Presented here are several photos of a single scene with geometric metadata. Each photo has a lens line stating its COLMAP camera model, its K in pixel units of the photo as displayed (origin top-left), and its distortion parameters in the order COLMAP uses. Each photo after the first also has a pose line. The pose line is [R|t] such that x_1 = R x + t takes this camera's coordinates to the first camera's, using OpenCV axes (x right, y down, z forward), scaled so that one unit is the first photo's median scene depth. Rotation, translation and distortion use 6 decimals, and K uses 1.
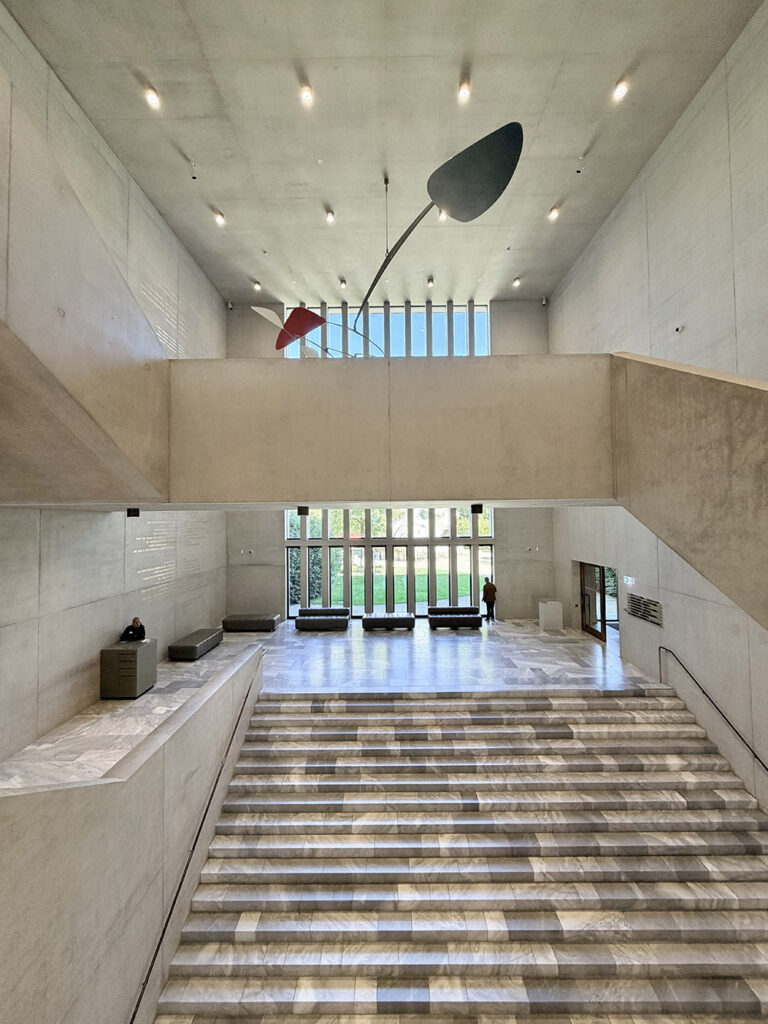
lens RADIAL K [[410.1, 0, 391.5], [0, 410.1, 511.3], [0, 0, 1]] dist [0.000710, 0.000158]
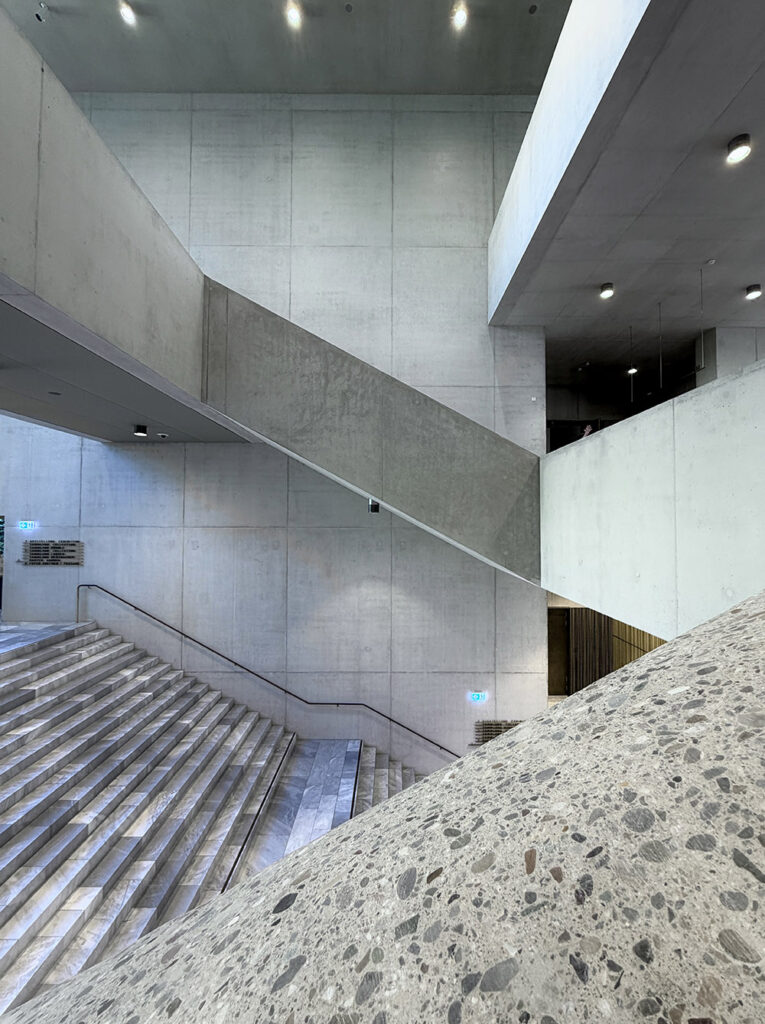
lens RADIAL K [[410.1, 0, 390.0], [0, 410.1, 511.3], [0, 0, 1]] dist [0.000710, 0.000158]
pose [[0.009477, 0.029869, 0.999509, -0.452728], [-0.027699, 0.999178, -0.029597, 0.227142], [-0.999571, -0.027405, 0.010297, 0.357998]]
